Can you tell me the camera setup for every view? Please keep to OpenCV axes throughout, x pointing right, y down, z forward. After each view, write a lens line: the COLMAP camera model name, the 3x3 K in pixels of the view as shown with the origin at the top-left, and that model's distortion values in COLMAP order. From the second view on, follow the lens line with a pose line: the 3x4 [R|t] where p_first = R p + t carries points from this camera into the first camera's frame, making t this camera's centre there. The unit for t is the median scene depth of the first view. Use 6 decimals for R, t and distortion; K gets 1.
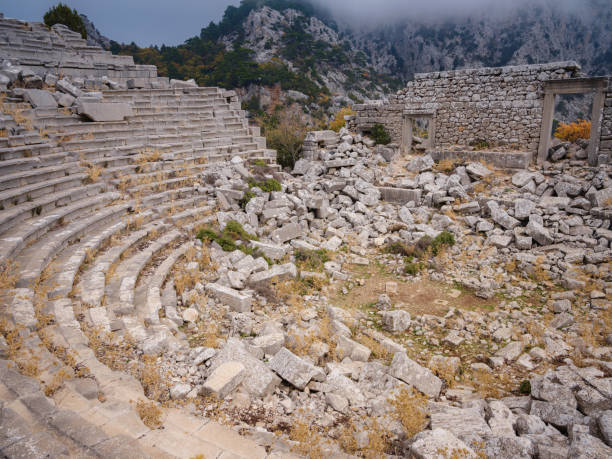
lens RADIAL K [[466.9, 0, 306.0], [0, 466.9, 229.5], [0, 0, 1]] dist [0.001888, 0.003349]
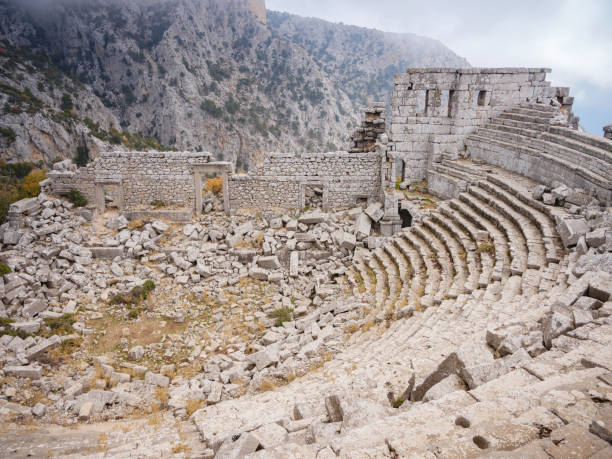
lens RADIAL K [[486.9, 0, 306.0], [0, 486.9, 229.5], [0, 0, 1]] dist [0.004682, 0.004428]
pose [[0.787954, -0.166926, 0.592675, -0.183756], [0.138116, 0.985939, 0.094064, -0.203734], [-0.600044, 0.007739, 0.799930, -0.510013]]
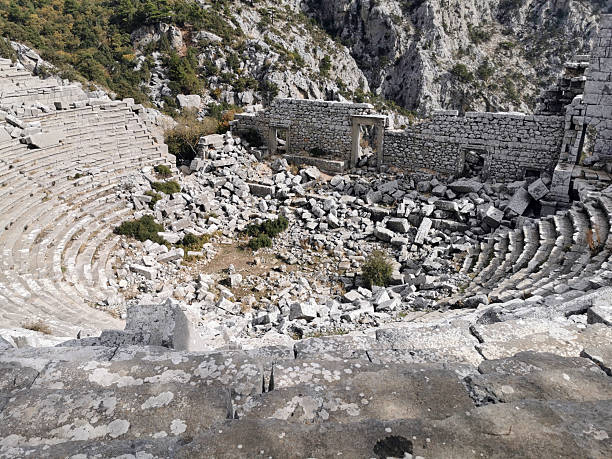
lens RADIAL K [[471.5, 0, 306.0], [0, 471.5, 229.5], [0, 0, 1]] dist [0.056819, -0.072033]
pose [[0.987283, -0.035449, 0.154970, 0.107313], [0.015337, 0.991513, 0.129099, -0.148333], [-0.158231, -0.125081, 0.979448, -0.541873]]
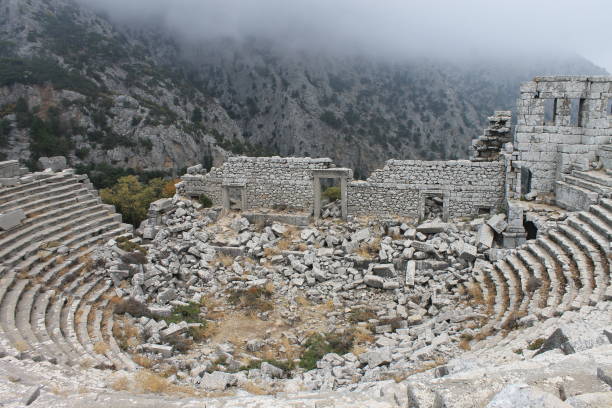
lens RADIAL K [[514.9, 0, 311.0], [0, 514.9, 202.8], [0, 0, 1]] dist [-0.153938, 0.125778]
pose [[0.904901, -0.089413, 0.416125, -0.223576], [0.105144, 0.994344, -0.014988, -0.181463], [-0.412431, 0.057316, 0.909184, -0.559934]]
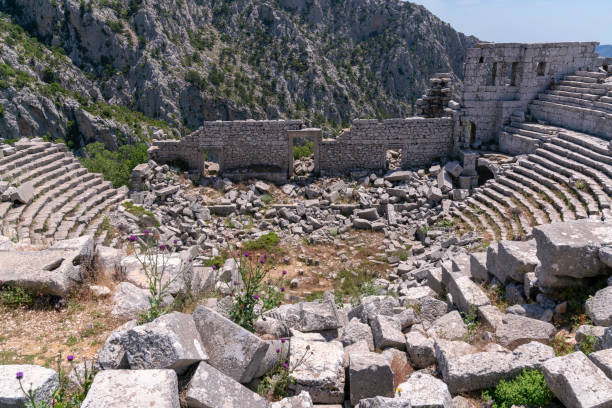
lens RADIAL K [[510.9, 0, 306.0], [0, 510.9, 204.0], [0, 0, 1]] dist [0.007052, 0.013851]
pose [[0.758479, -0.185156, 0.624842, -0.680272], [0.158901, 0.982396, 0.098223, -0.226210], [-0.632029, 0.024788, 0.774548, -0.512723]]
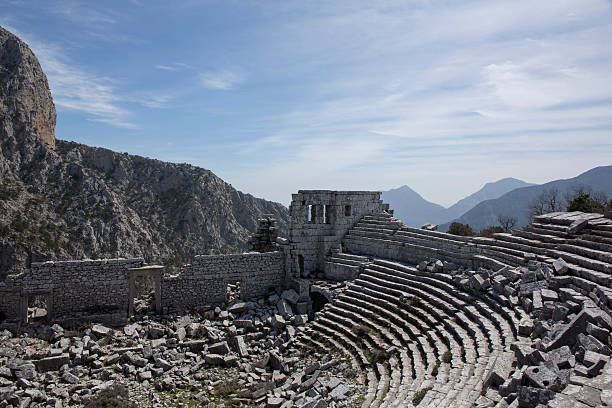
lens RADIAL K [[429.6, 0, 306.0], [0, 429.6, 204.0], [0, 0, 1]] dist [-0.108668, 0.090388]
pose [[0.410990, 0.012440, 0.911555, -0.627321], [0.208578, 0.972101, -0.107308, -0.247823], [-0.887458, 0.234233, 0.396929, -0.240778]]
